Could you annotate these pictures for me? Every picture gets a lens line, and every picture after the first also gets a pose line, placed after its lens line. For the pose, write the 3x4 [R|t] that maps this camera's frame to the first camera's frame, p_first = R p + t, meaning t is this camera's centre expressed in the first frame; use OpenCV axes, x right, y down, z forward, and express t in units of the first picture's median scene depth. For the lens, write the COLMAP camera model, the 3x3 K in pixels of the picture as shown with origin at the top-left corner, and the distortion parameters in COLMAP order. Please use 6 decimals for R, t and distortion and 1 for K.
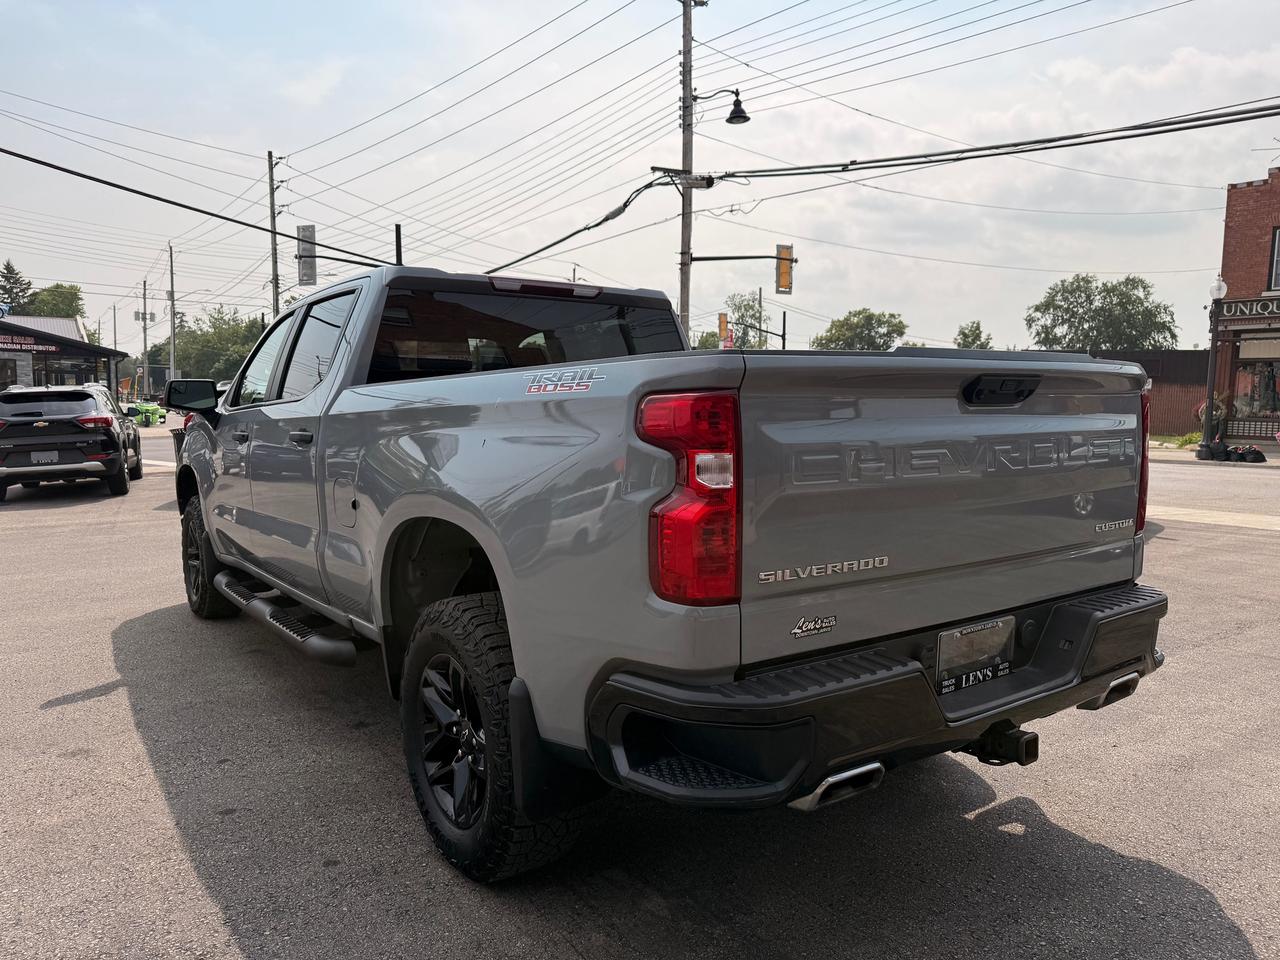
lens RADIAL K [[898.4, 0, 639.5], [0, 898.4, 482.9], [0, 0, 1]] dist [-0.004282, -0.000818]
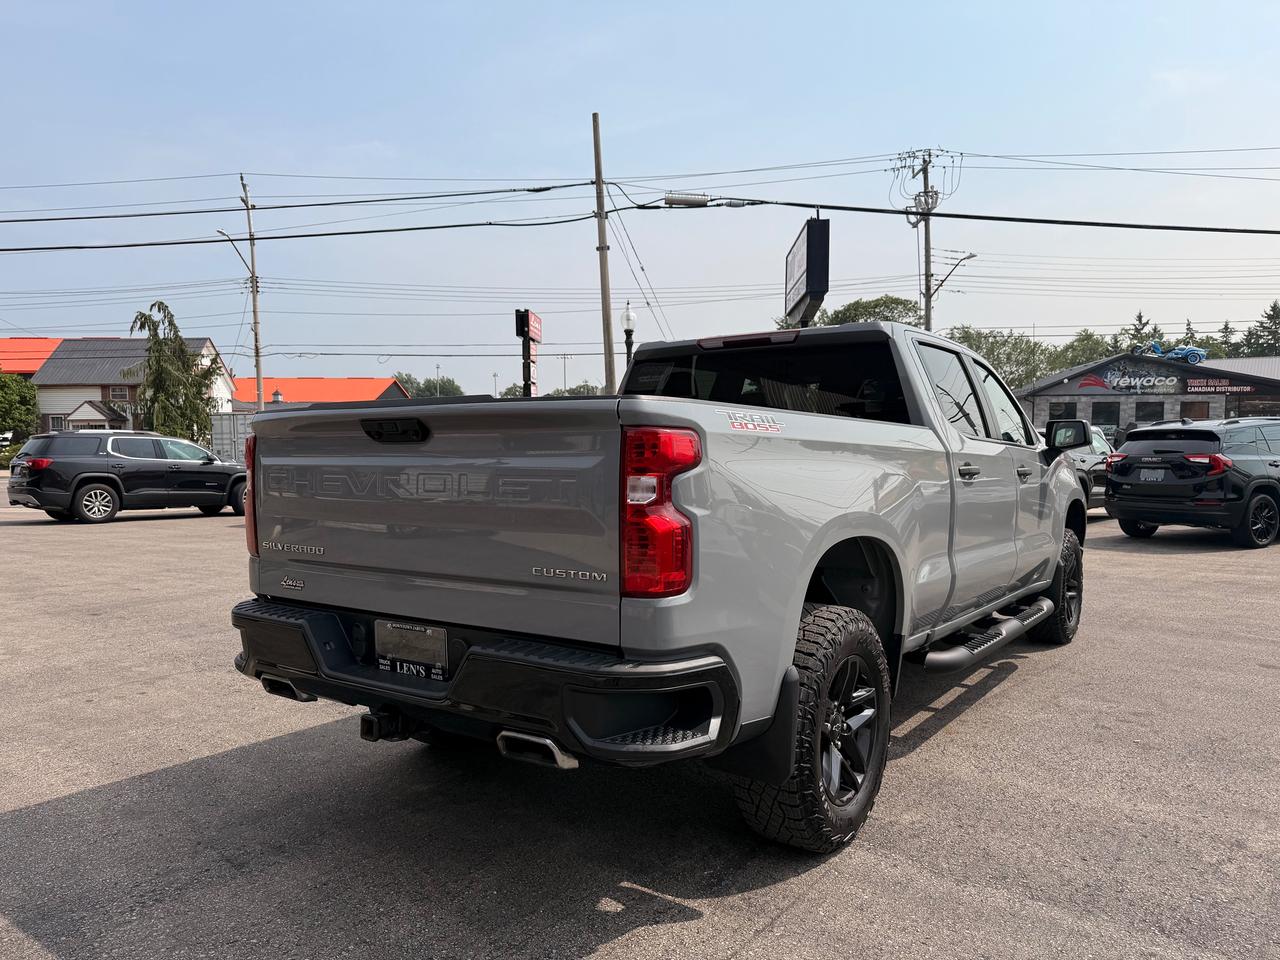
lens RADIAL K [[898.2, 0, 640.0], [0, 898.2, 480.0], [0, 0, 1]] dist [0.043763, -0.065323]
pose [[0.327852, 0.030387, -0.944240, 0.076368], [-0.076214, 0.997076, 0.005624, -0.003158], [0.941650, 0.070121, 0.329209, 0.041546]]
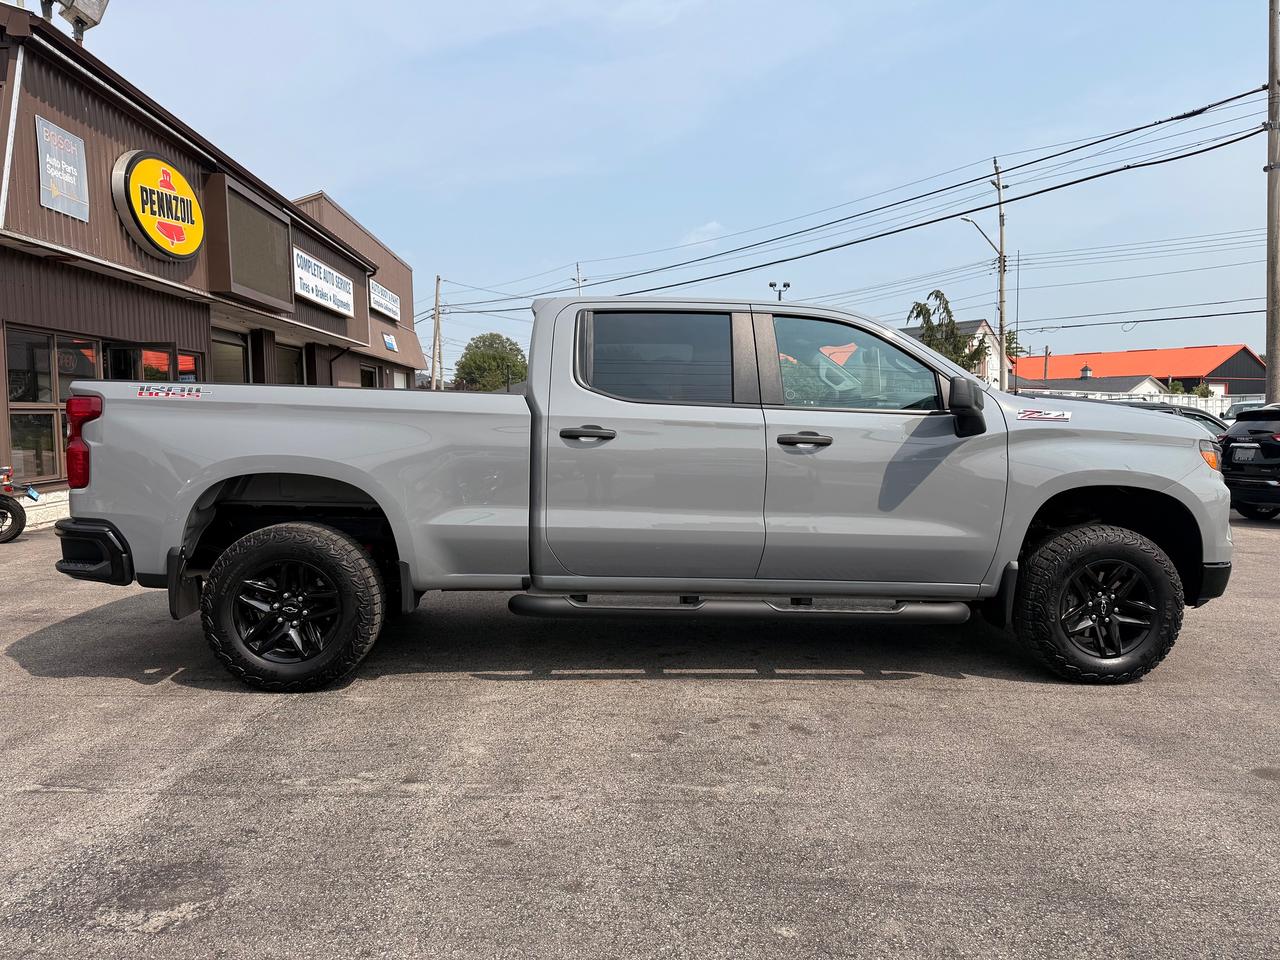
lens RADIAL K [[891.1, 0, 637.2], [0, 891.1, 483.1], [0, 0, 1]] dist [0.057529, -0.071639]
pose [[-0.530251, 0.050284, -0.846348, 0.077671], [-0.075606, 0.991458, 0.106273, -0.010769], [0.844463, 0.120340, -0.521921, 0.149765]]
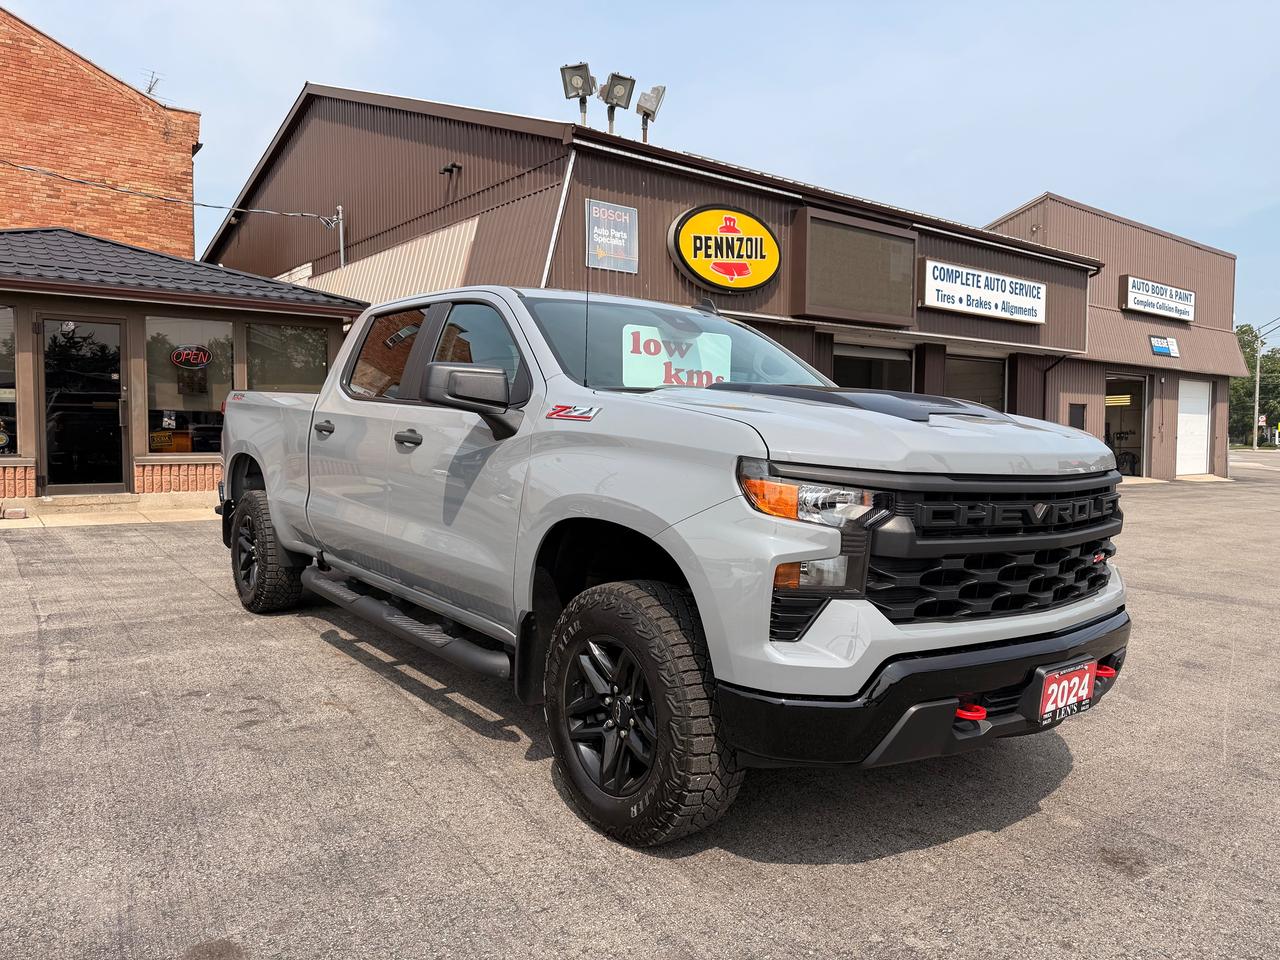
lens RADIAL K [[891.1, 0, 637.2], [0, 891.1, 483.1], [0, 0, 1]] dist [0.057529, -0.071639]
pose [[-0.998282, -0.024894, -0.053039, -0.023986], [-0.032312, 0.989055, 0.143964, -0.015320], [0.048874, 0.145430, -0.988161, 0.199605]]
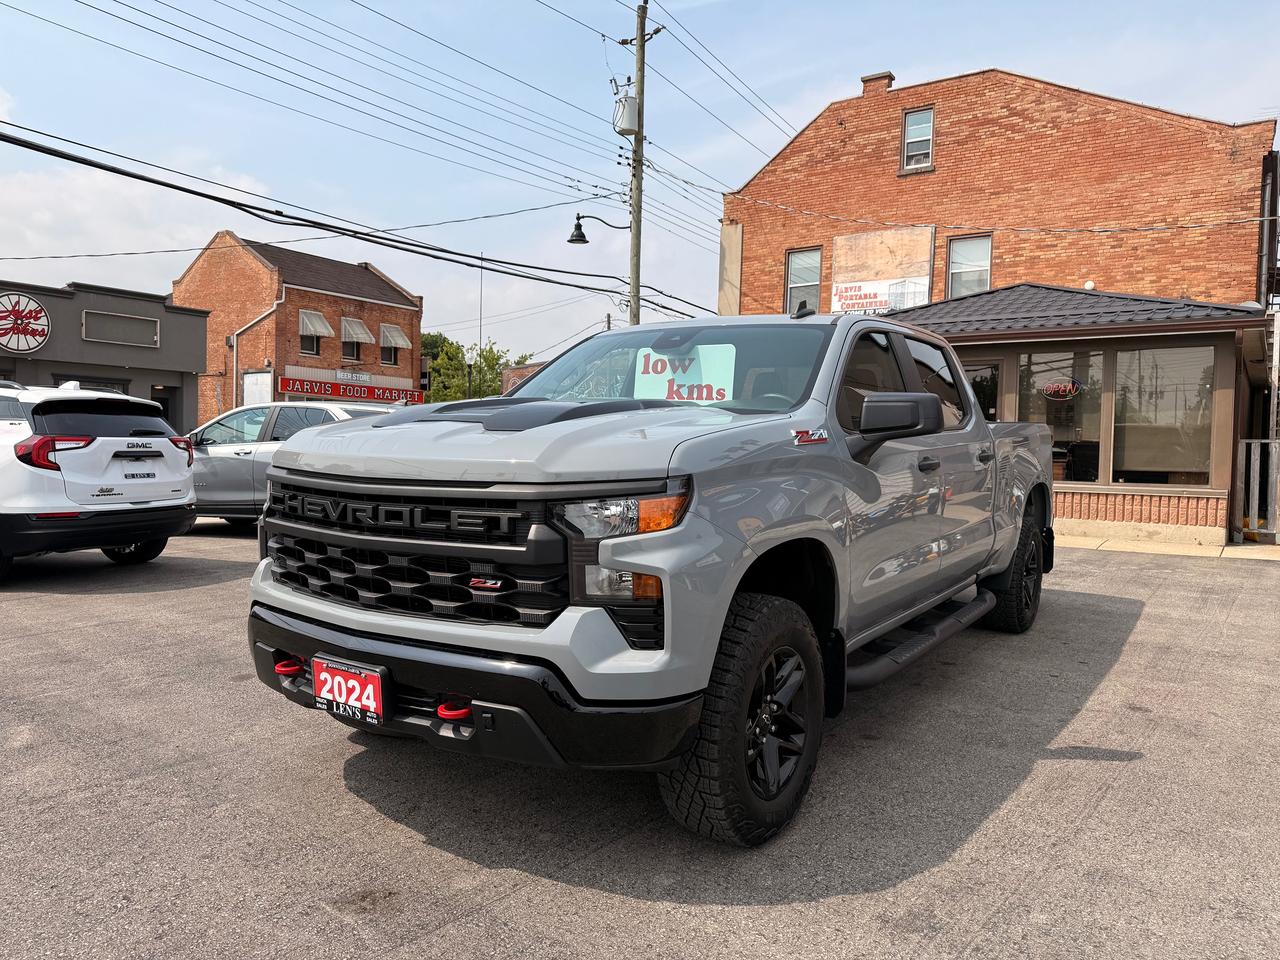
lens RADIAL K [[898.2, 0, 640.0], [0, 898.2, 480.0], [0, 0, 1]] dist [0.043763, -0.065323]
pose [[-0.348495, -0.056639, 0.935598, -0.112232], [0.057059, 0.995039, 0.081491, -0.012114], [-0.935572, 0.081784, -0.343534, 0.149068]]
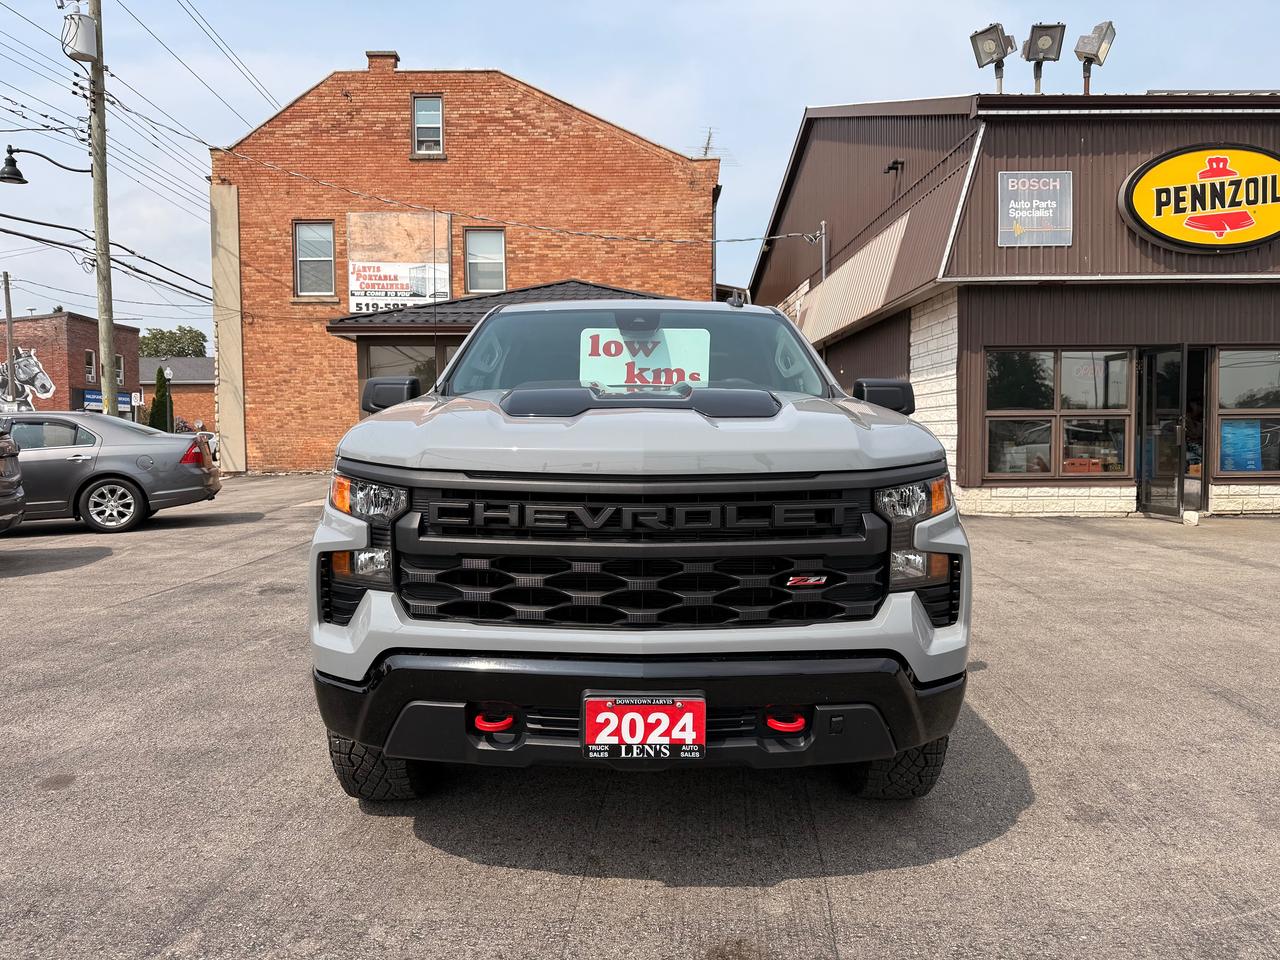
lens RADIAL K [[892.8, 0, 630.9], [0, 892.8, 473.9], [0, 0, 1]] dist [0.059009, -0.080049]
pose [[-0.818011, -0.037360, 0.573987, -0.079838], [0.042737, 0.991183, 0.125421, -0.014716], [-0.573612, 0.127127, -0.809202, 0.184947]]
